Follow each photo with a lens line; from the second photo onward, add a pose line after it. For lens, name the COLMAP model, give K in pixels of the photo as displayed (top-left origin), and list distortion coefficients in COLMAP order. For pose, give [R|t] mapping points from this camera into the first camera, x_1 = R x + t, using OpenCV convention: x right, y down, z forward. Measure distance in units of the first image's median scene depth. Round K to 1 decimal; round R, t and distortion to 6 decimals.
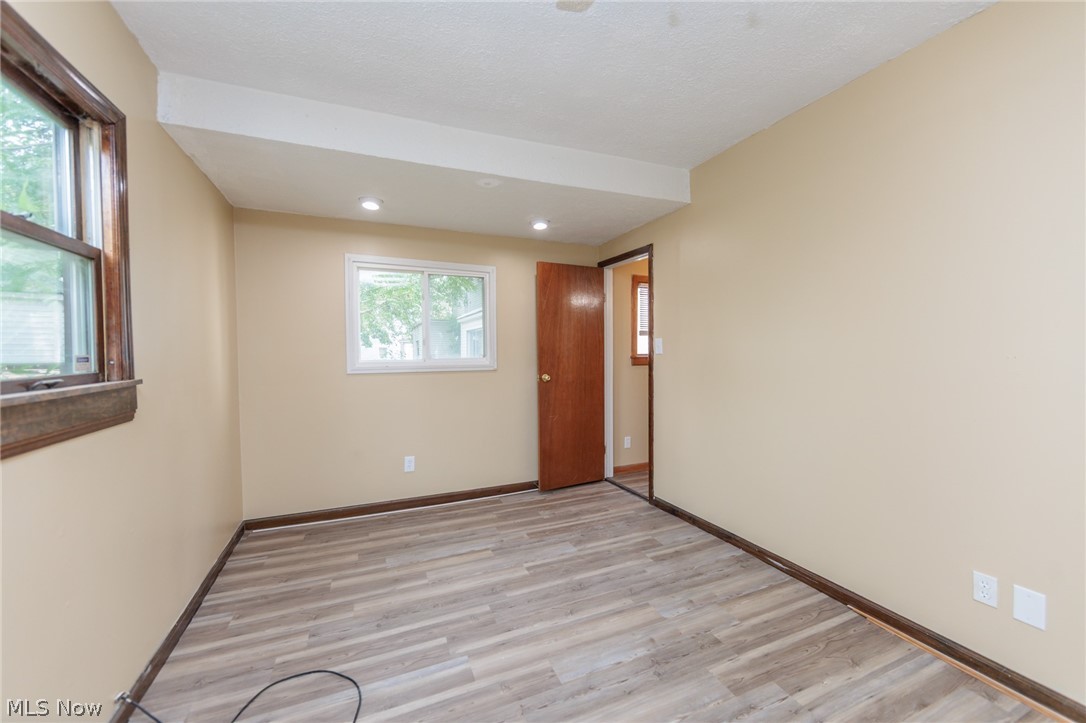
lens RADIAL K [[423.8, 0, 542.3], [0, 423.8, 360.3], [0, 0, 1]] dist [-0.003106, -0.000382]
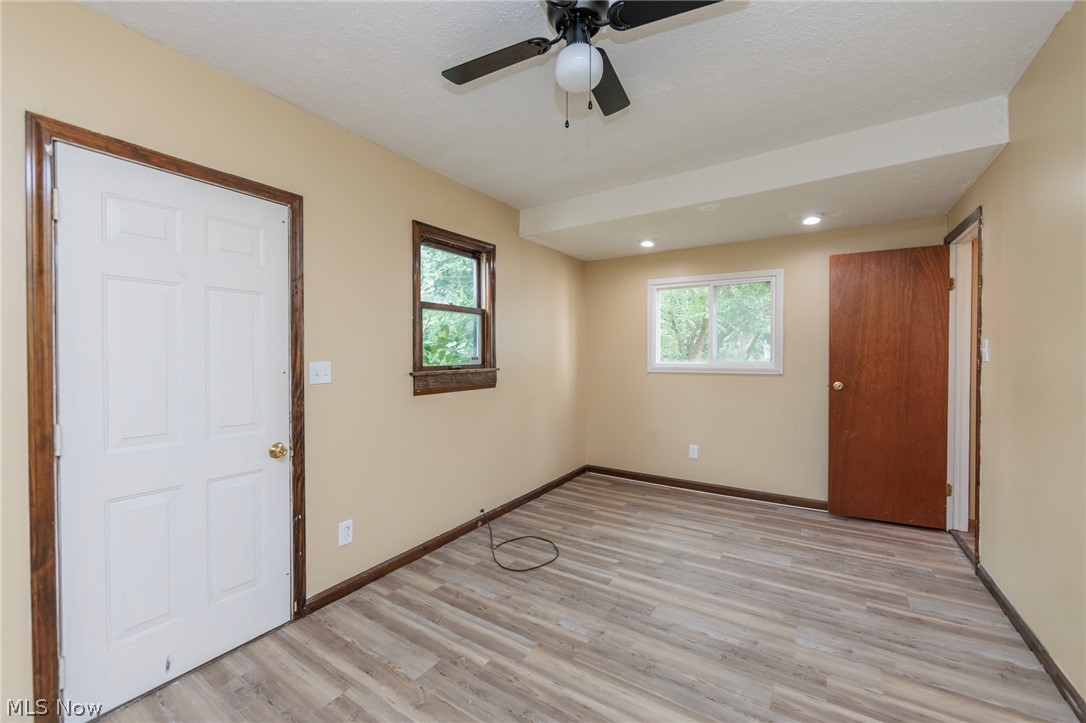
lens RADIAL K [[423.8, 0, 539.6], [0, 423.8, 358.1], [0, 0, 1]] dist [-0.003106, -0.000382]
pose [[0.556531, 0.013869, -0.830711, 0.572542], [-0.020713, 0.999781, 0.002815, -0.009588], [0.830569, 0.015640, 0.556697, -0.004177]]
